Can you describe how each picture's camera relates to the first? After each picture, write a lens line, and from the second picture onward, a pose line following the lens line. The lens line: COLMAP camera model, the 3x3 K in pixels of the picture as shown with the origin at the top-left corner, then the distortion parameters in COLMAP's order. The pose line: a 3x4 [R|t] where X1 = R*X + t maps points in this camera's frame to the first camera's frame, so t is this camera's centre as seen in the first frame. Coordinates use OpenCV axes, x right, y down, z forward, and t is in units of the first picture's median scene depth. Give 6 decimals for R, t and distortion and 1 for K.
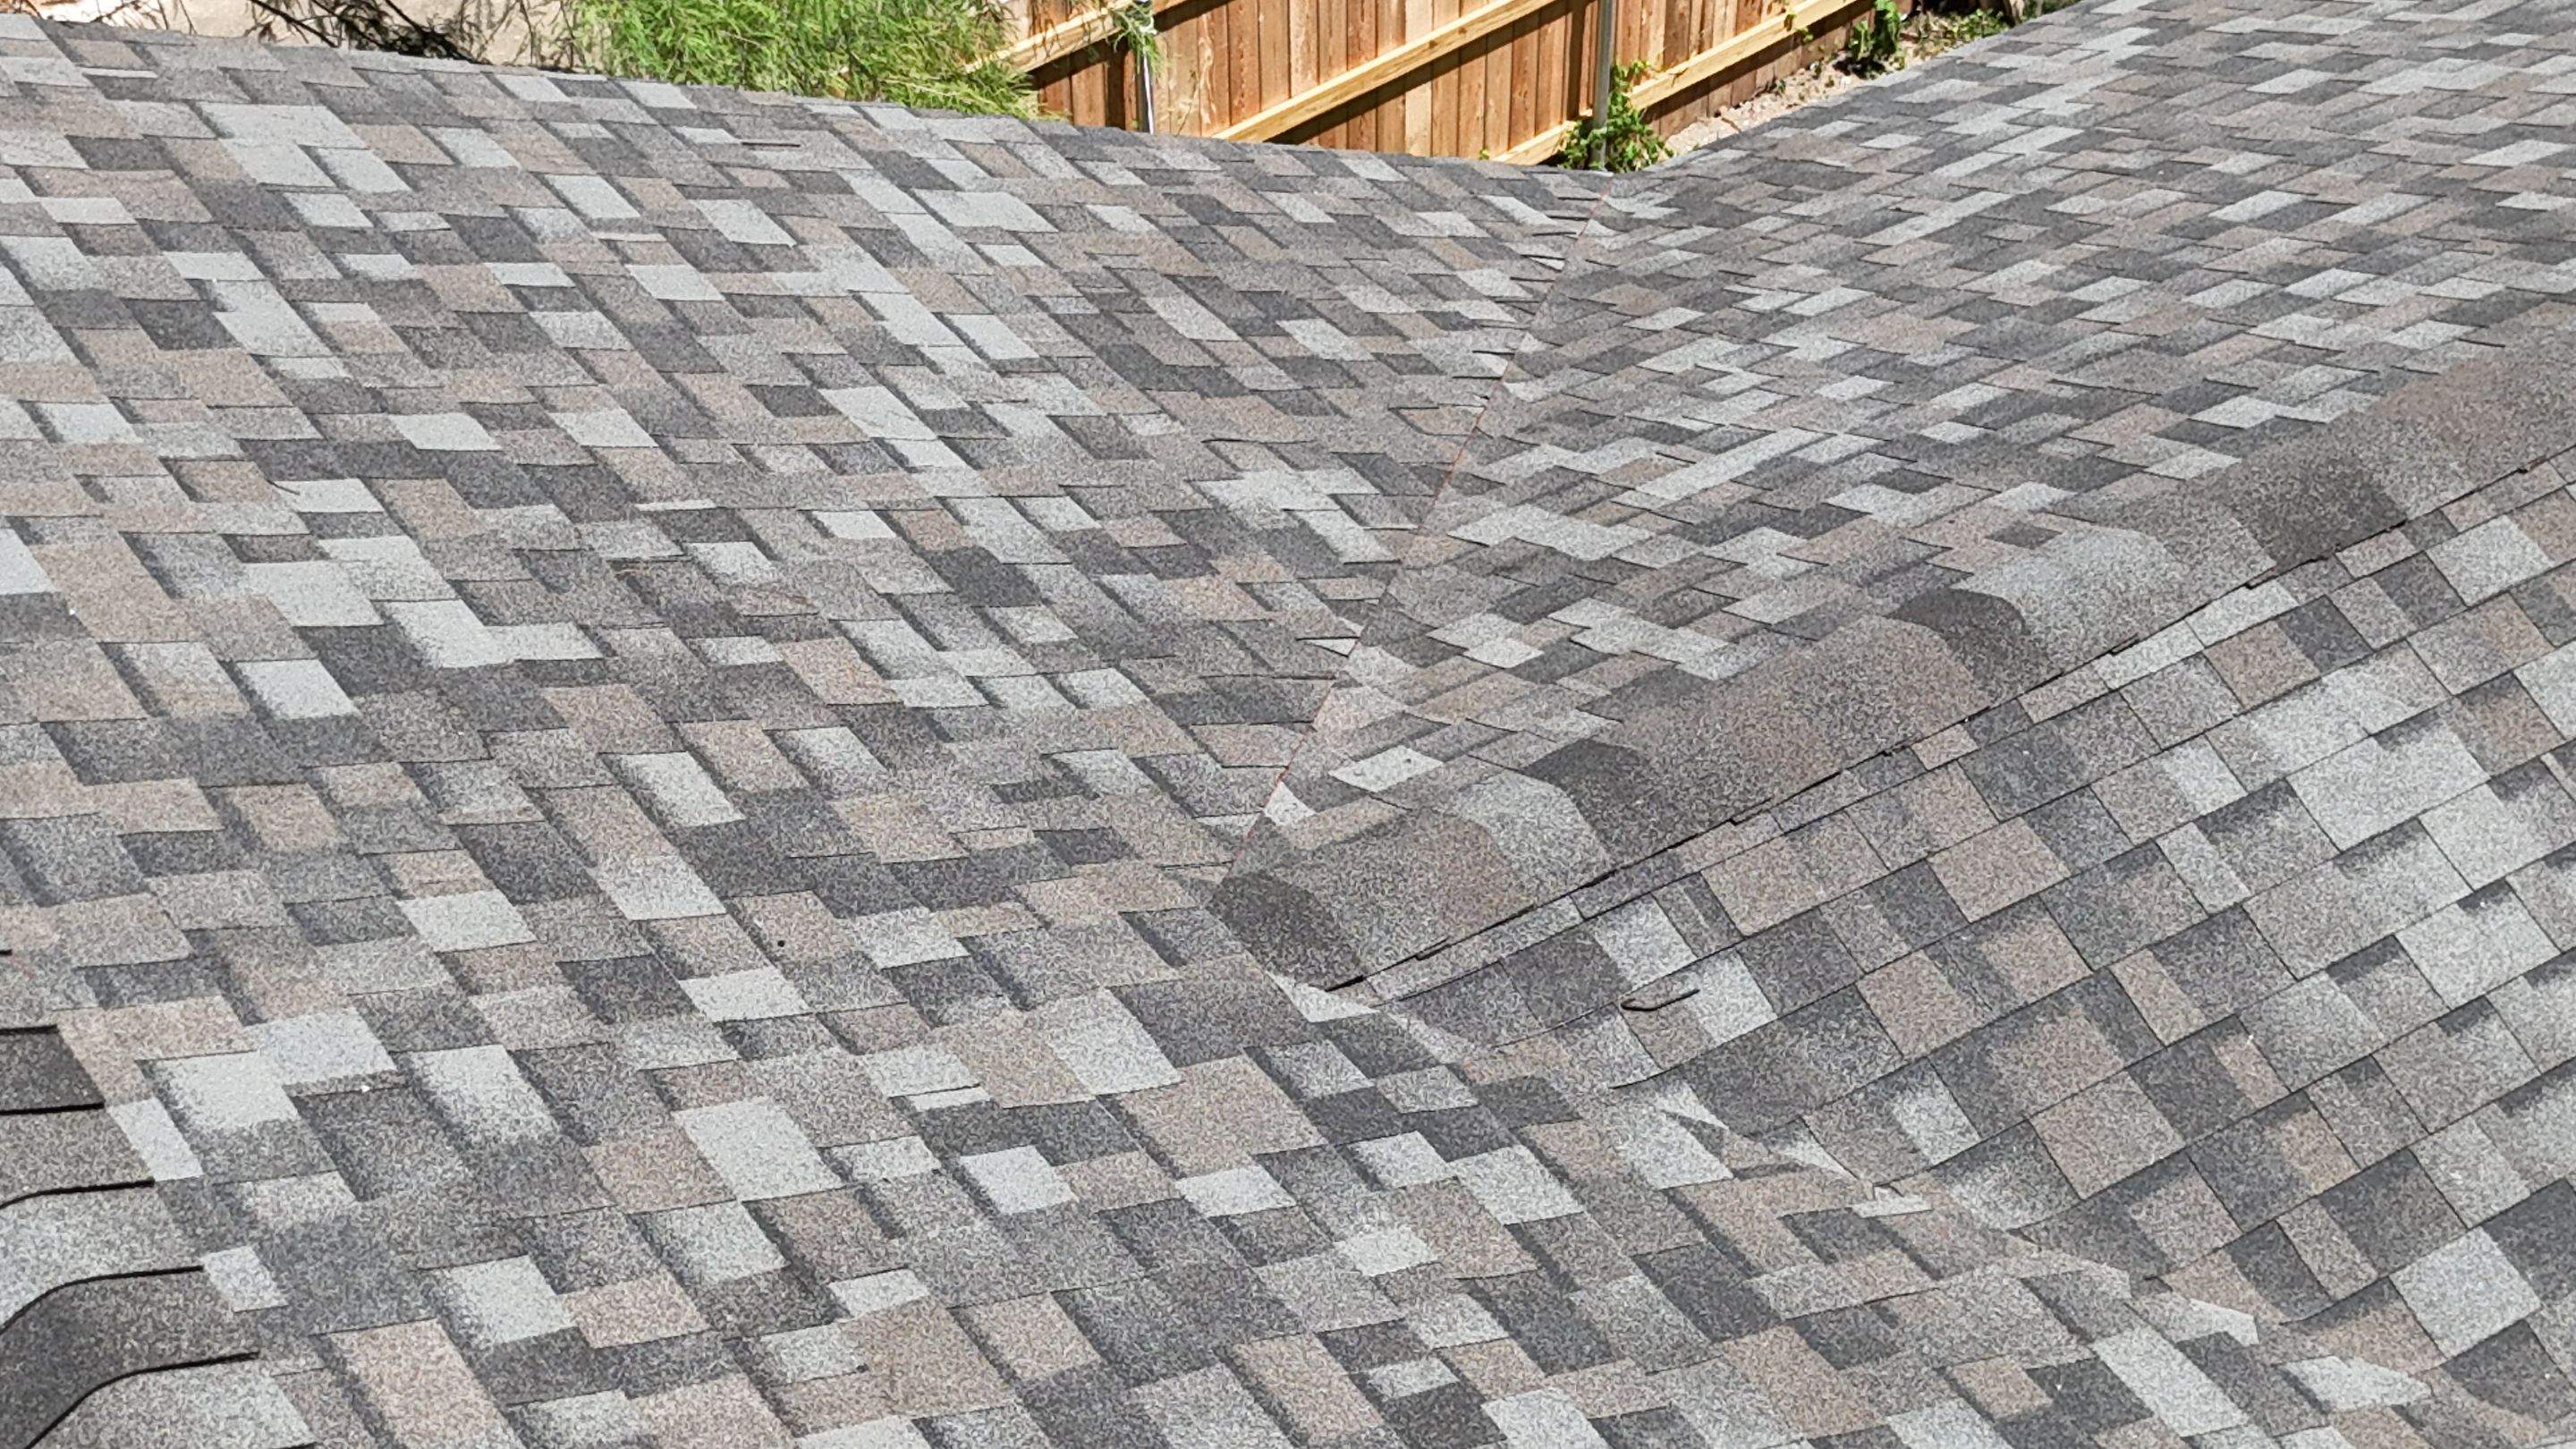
lens RADIAL K [[3790.9, 0, 1292.9], [0, 3790.9, 714.6], [0, 0, 1]] dist [0.212069, -0.772453]
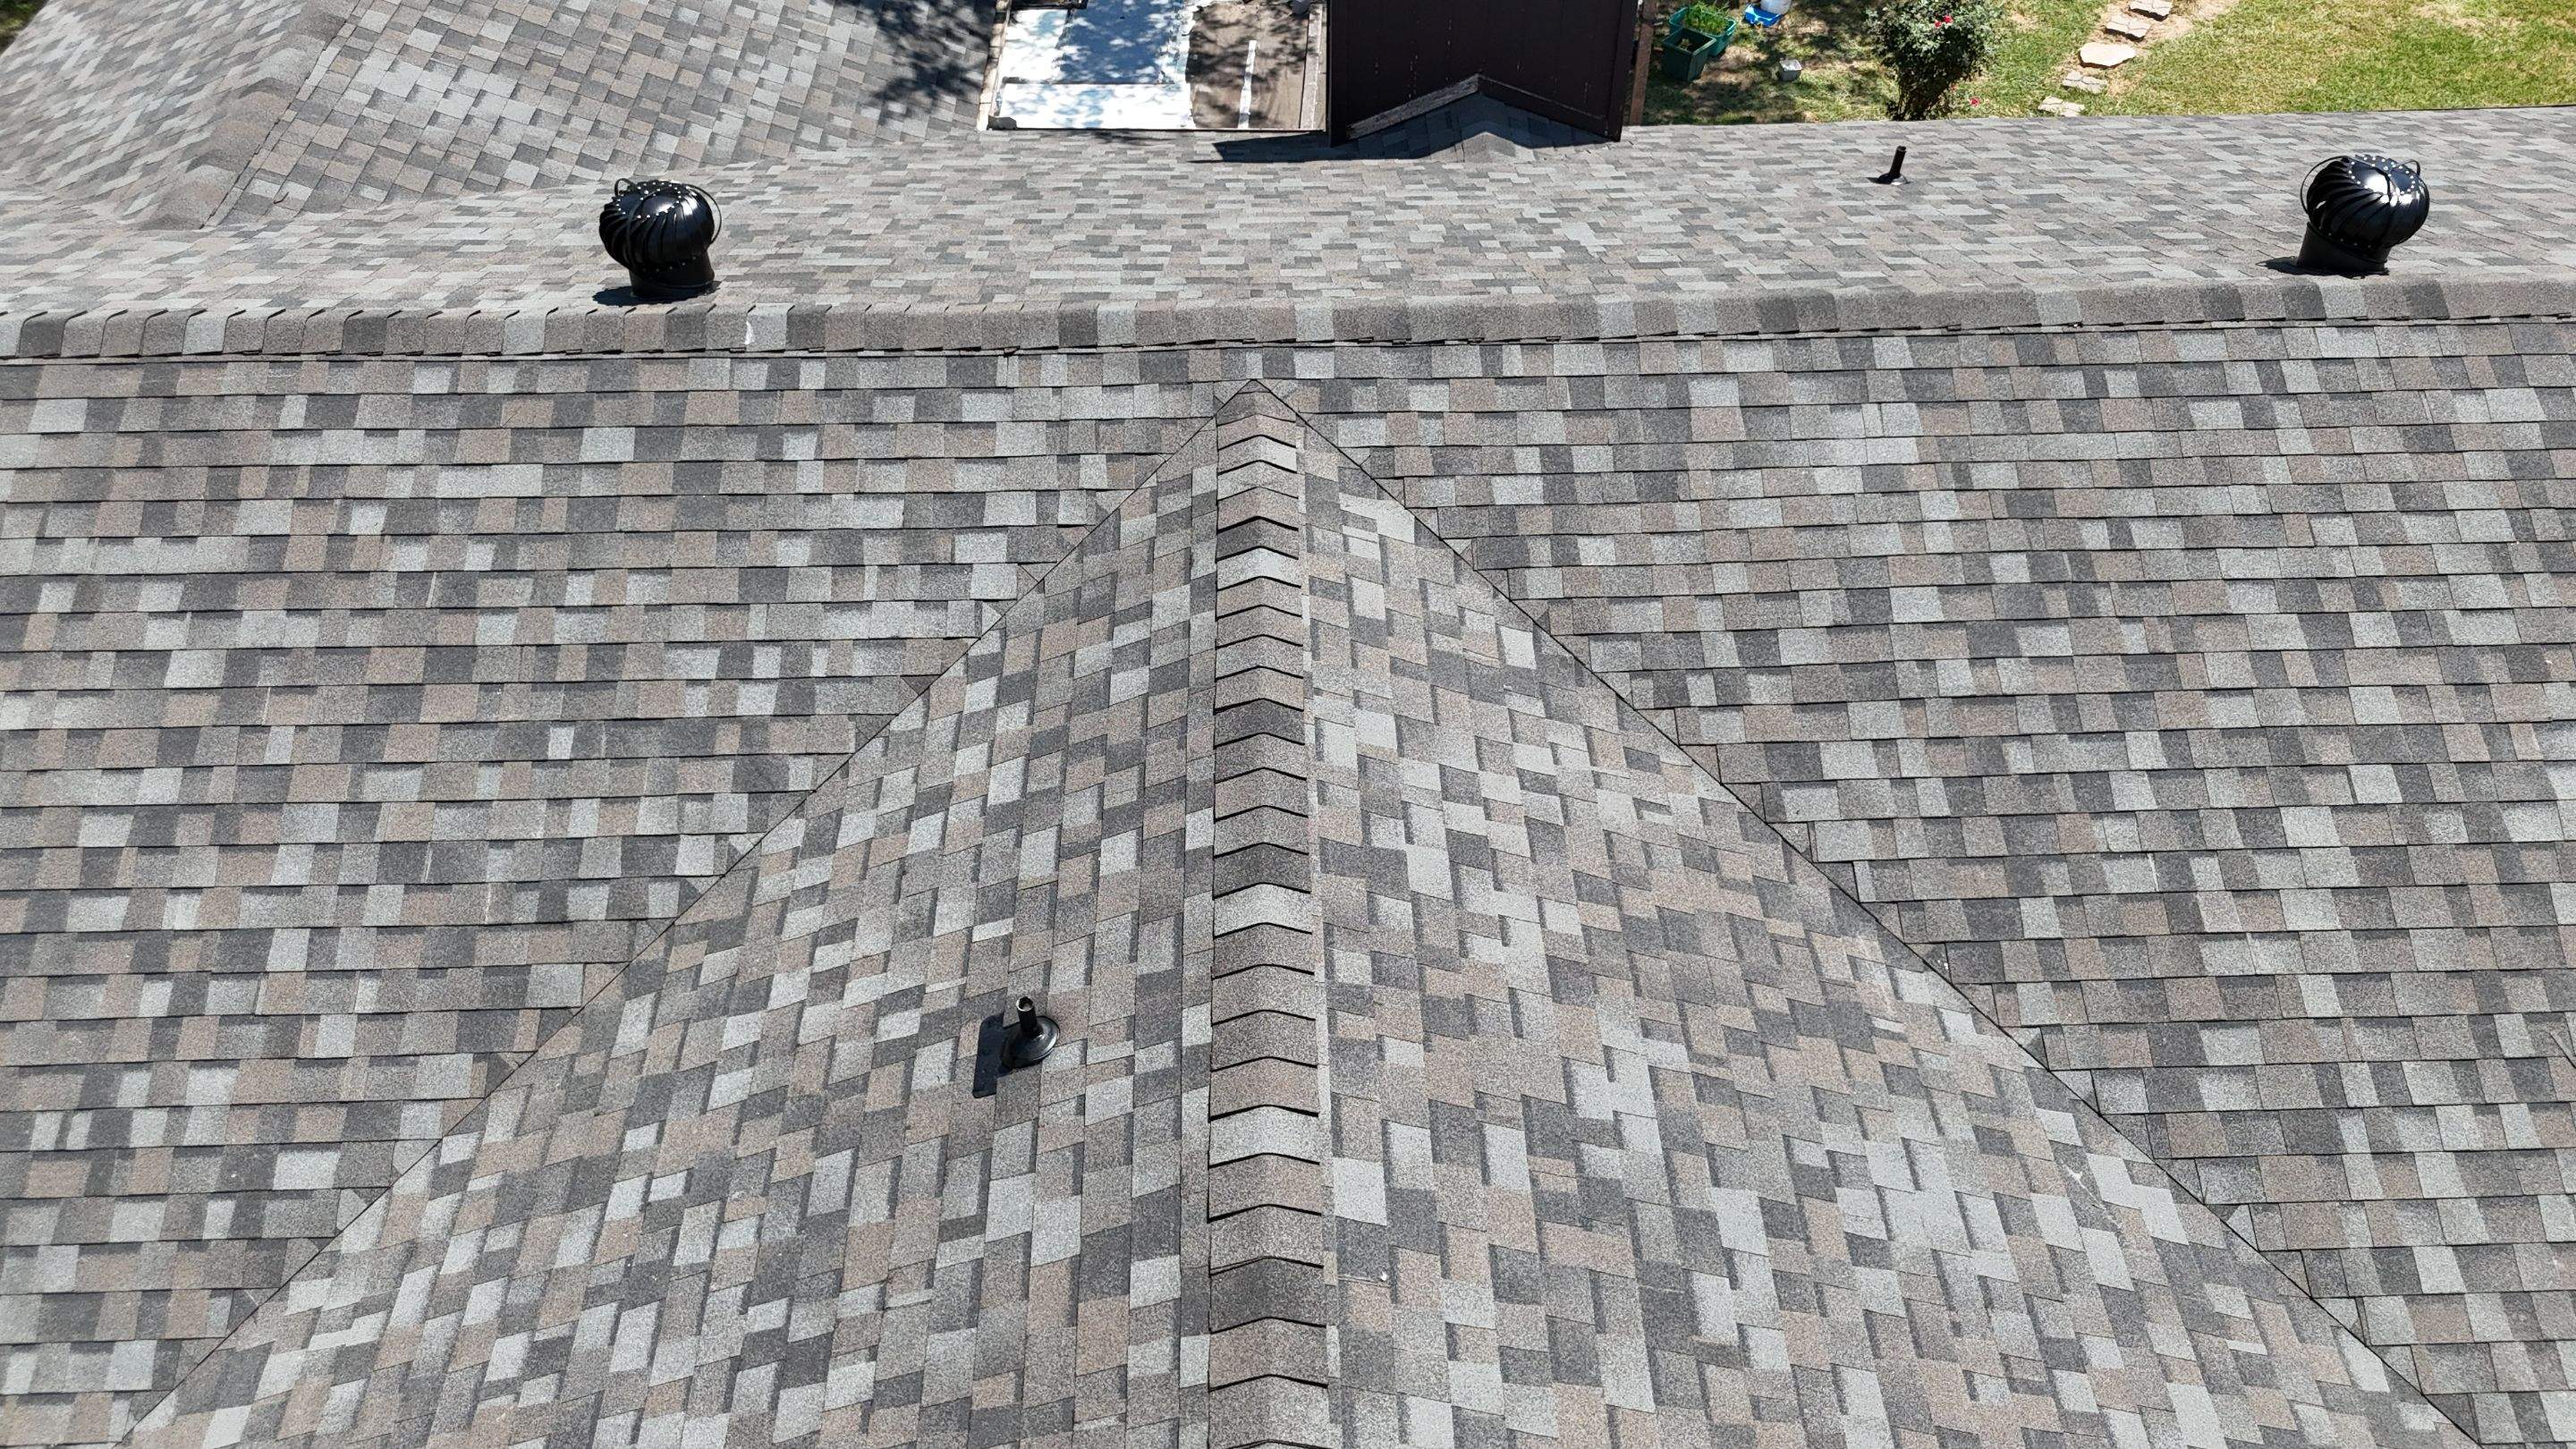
lens RADIAL K [[1904.2, 0, 1291.7], [0, 1904.2, 720.7], [0, 0, 1]] dist [0.071553, -0.070417]
pose [[0.531582, -0.606894, 0.590848, -0.639492], [0.520785, 0.784323, 0.337077, 0.289977], [-0.667985, 0.128521, 0.732993, -0.699827]]
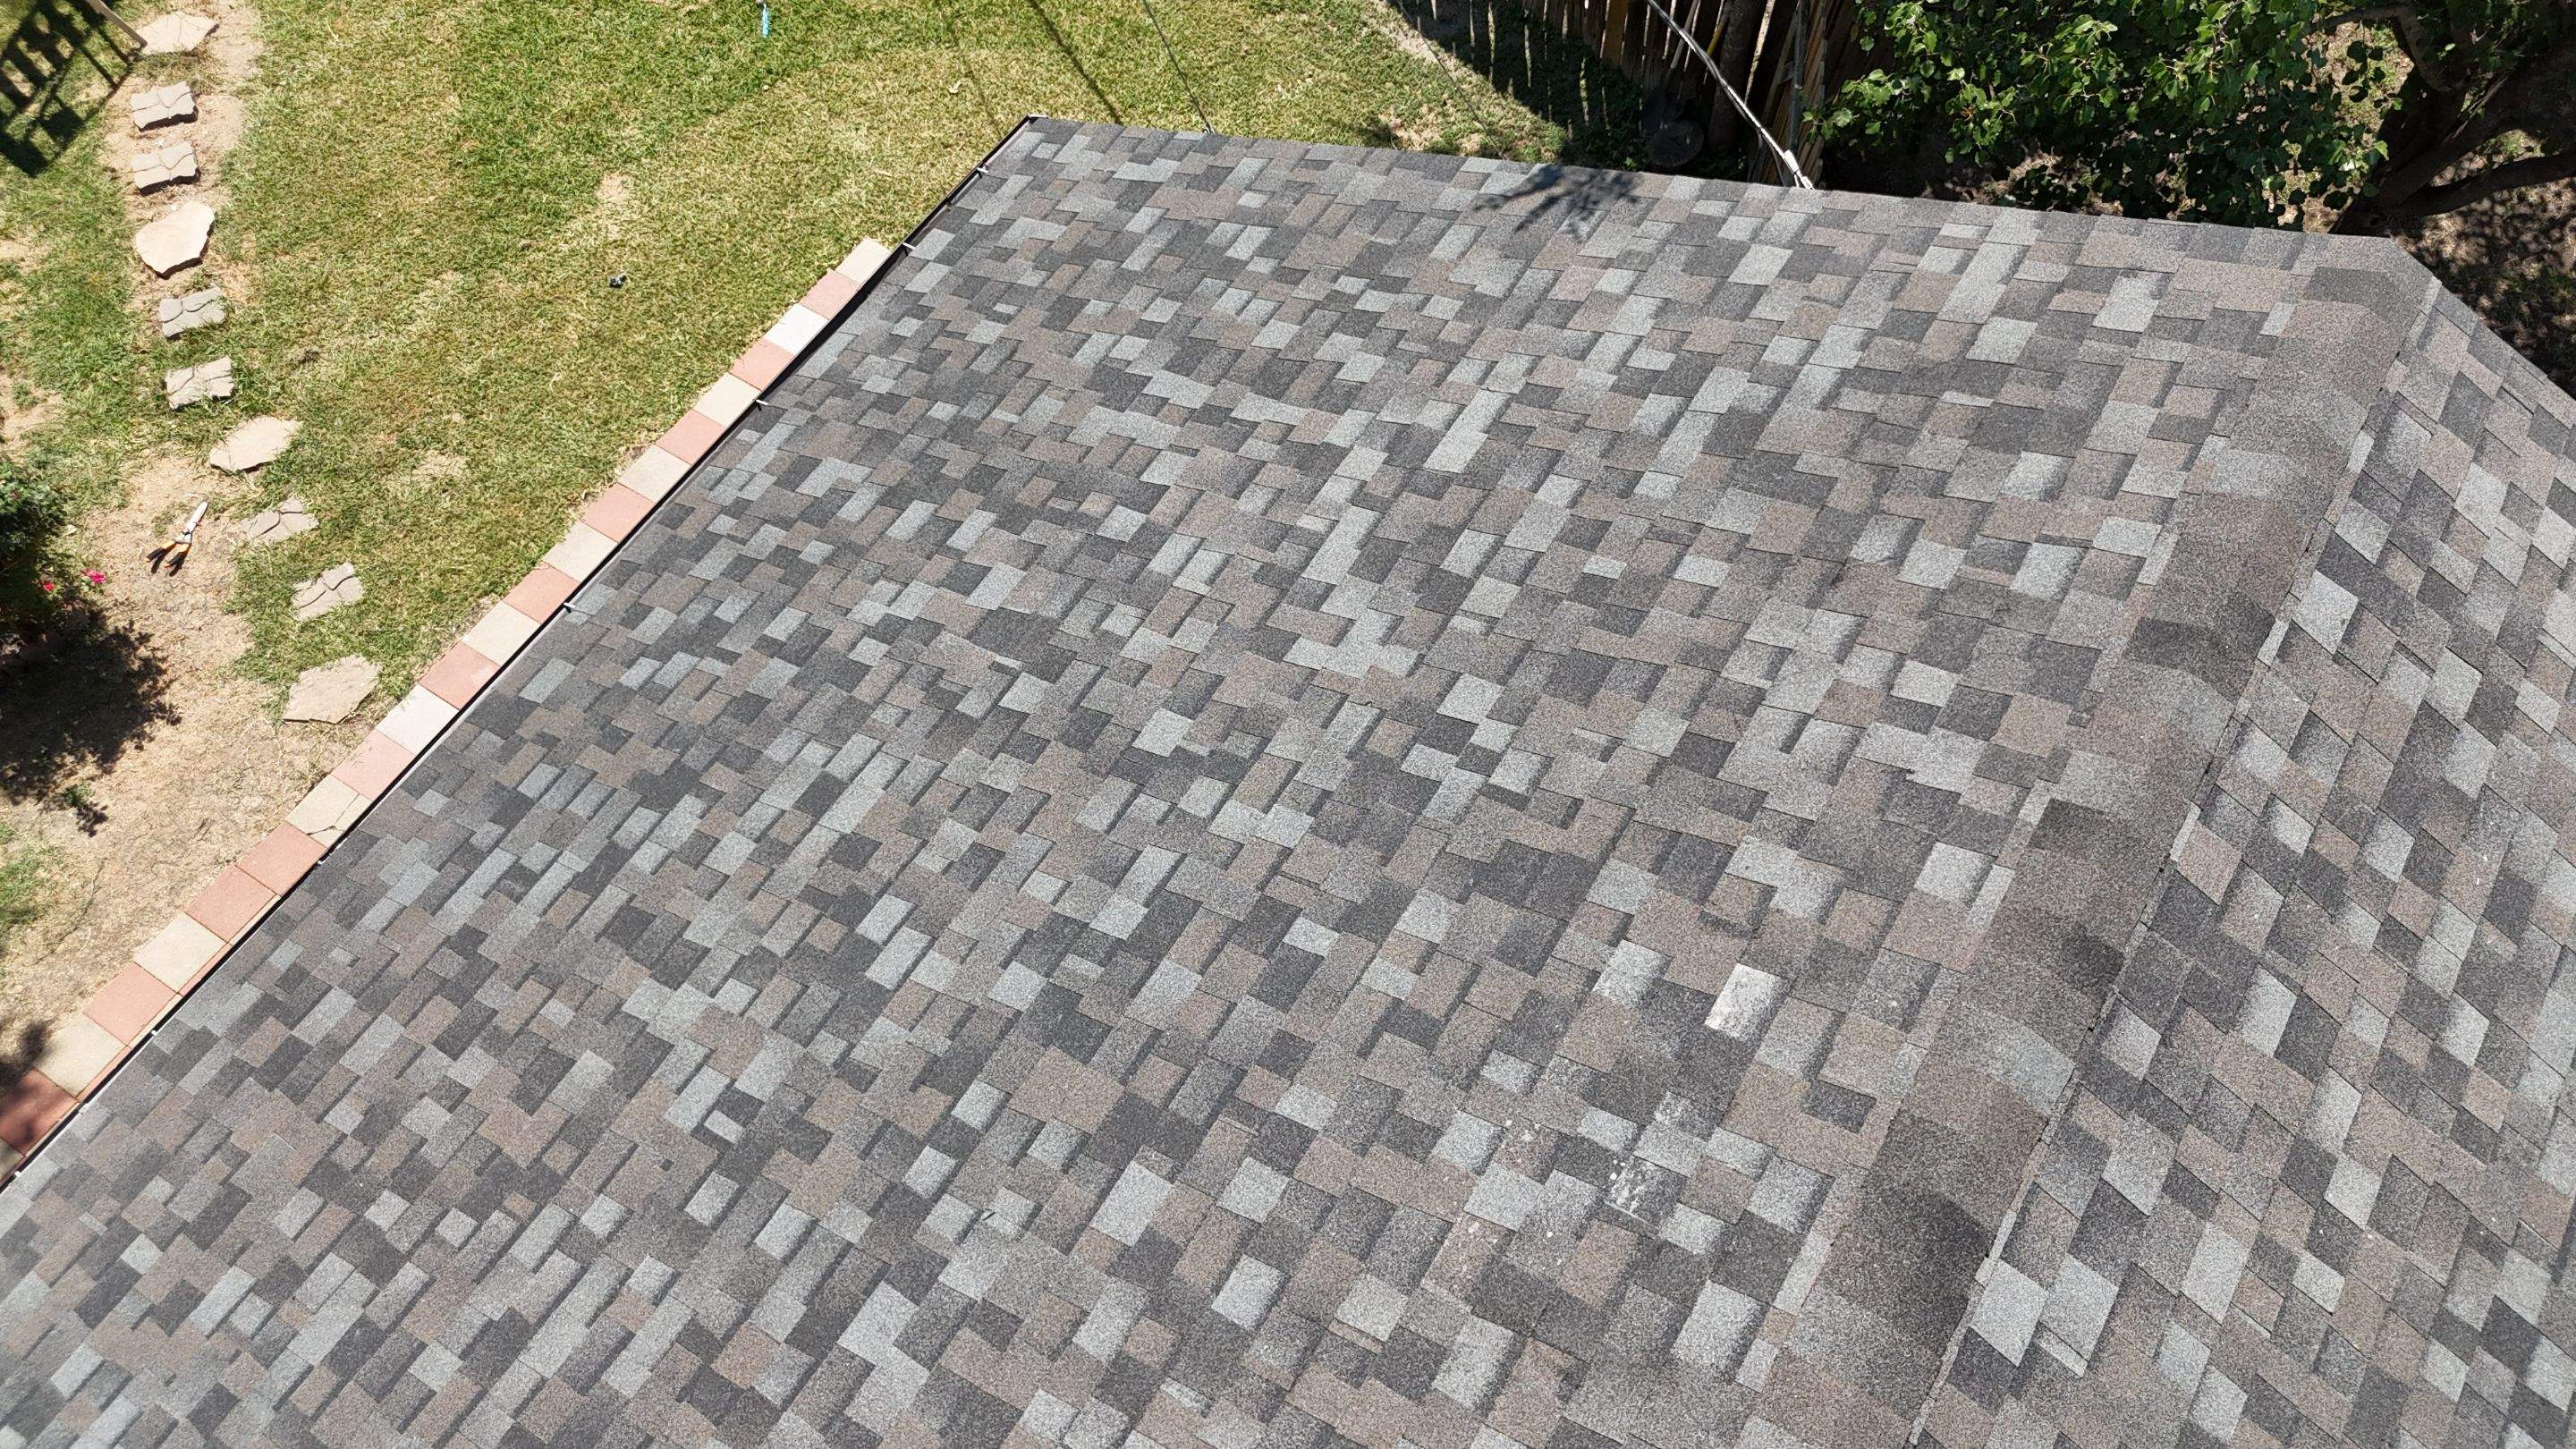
lens RADIAL K [[1907.7, 0, 1291.4], [0, 1907.7, 719.9], [0, 0, 1]] dist [0.065695, -0.061761]
pose [[-0.409745, -0.794580, 0.448054, 0.702323], [0.568262, 0.161887, 0.806766, 0.306739], [-0.713574, 0.585180, 0.385197, -0.720748]]
